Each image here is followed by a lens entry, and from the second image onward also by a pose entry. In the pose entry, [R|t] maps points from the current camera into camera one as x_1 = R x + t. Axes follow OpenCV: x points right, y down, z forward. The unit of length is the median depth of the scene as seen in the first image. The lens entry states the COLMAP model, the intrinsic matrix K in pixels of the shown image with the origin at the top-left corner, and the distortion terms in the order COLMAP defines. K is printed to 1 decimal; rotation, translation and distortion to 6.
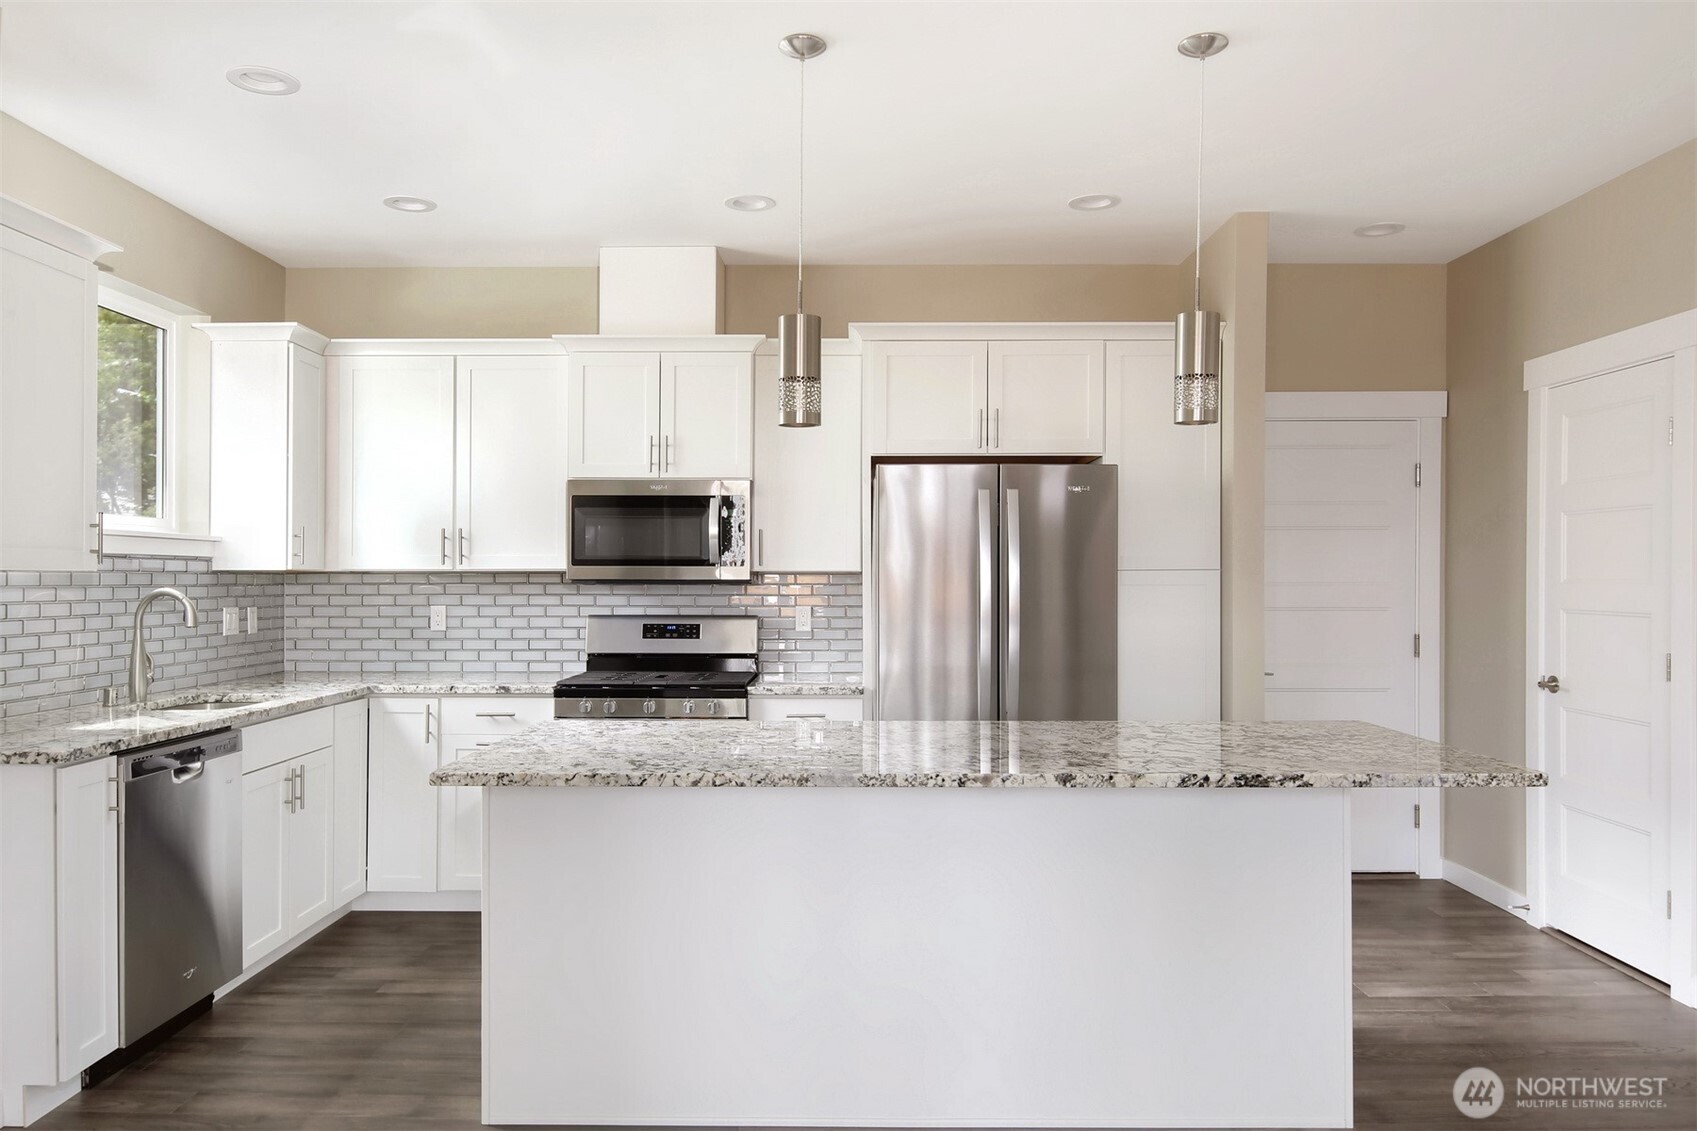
lens RADIAL K [[842.8, 0, 848.5], [0, 842.8, 565.5], [0, 0, 1]] dist [0.001537, -0.000505]
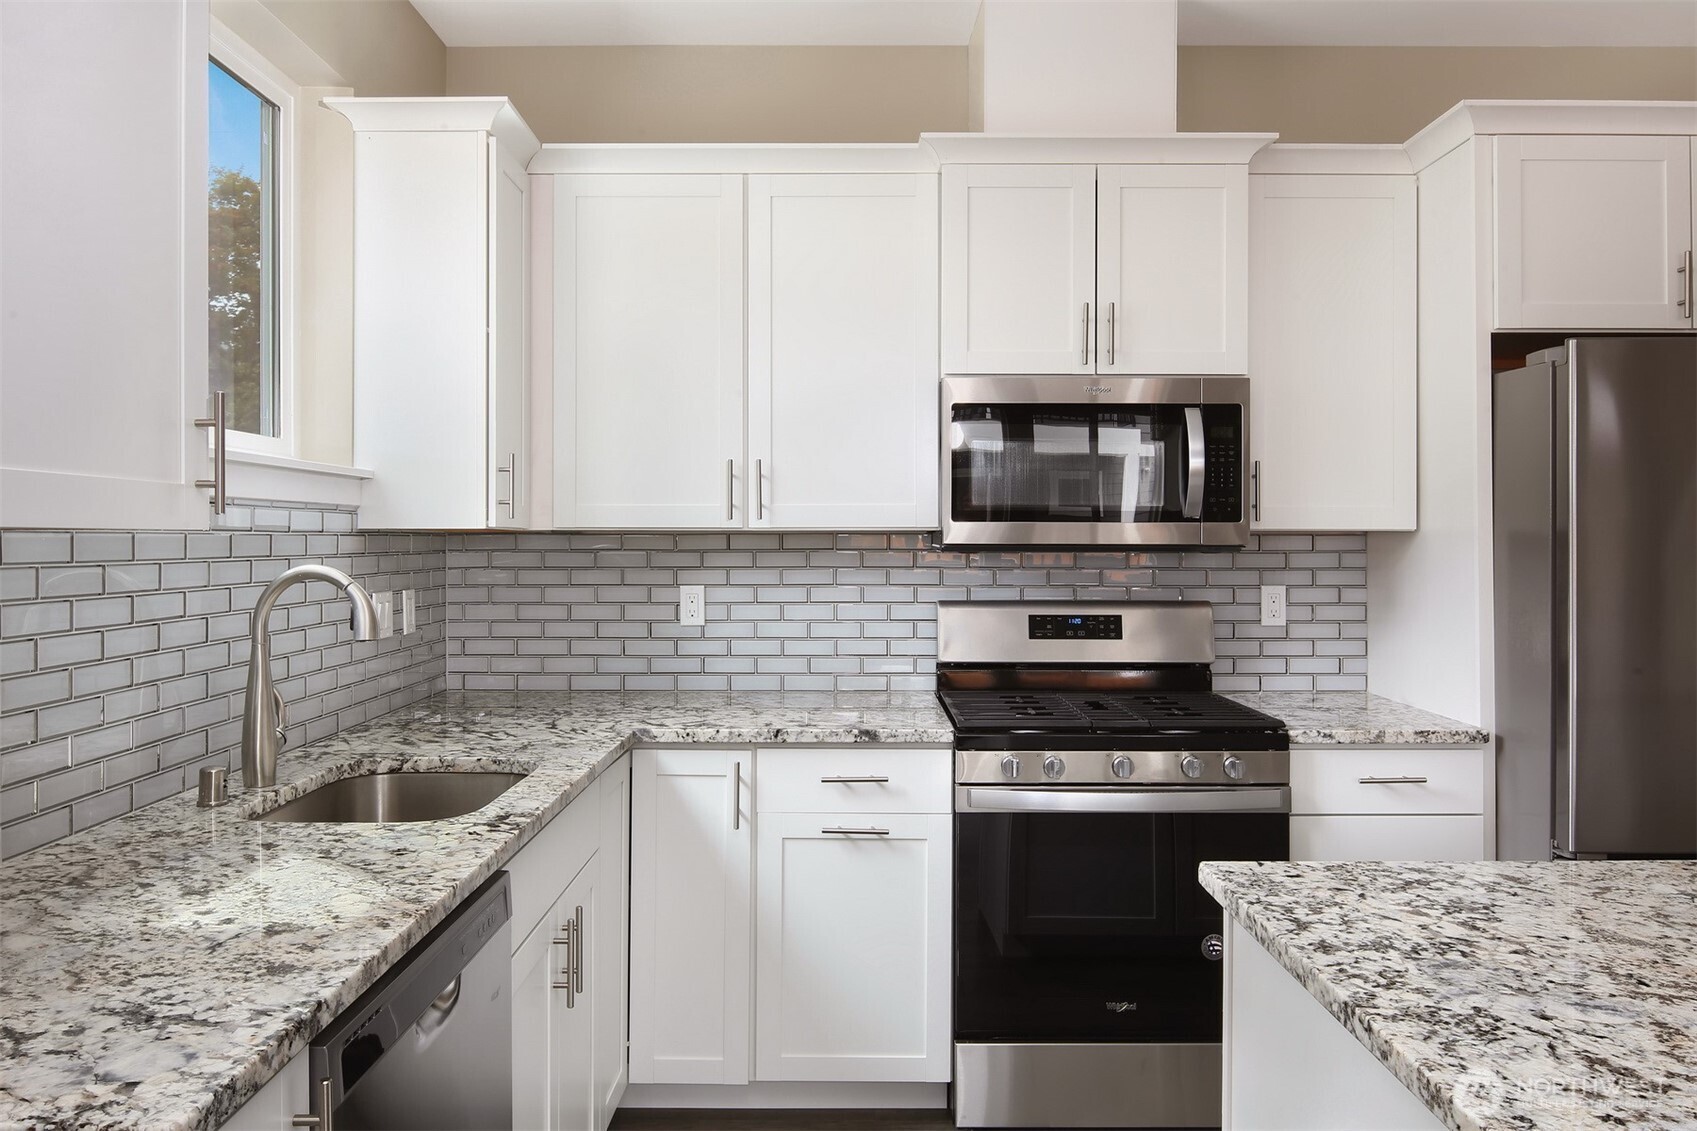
lens RADIAL K [[837.4, 0, 849.5], [0, 837.4, 531.3], [0, 0, 1]] dist [-0.001759, 0.000938]
pose [[0.999974, -0.000205, 0.007274, -0.405872], [0.000154, 0.999975, 0.007021, 0.003205], [-0.007275, -0.007019, 0.999949, 0.408306]]
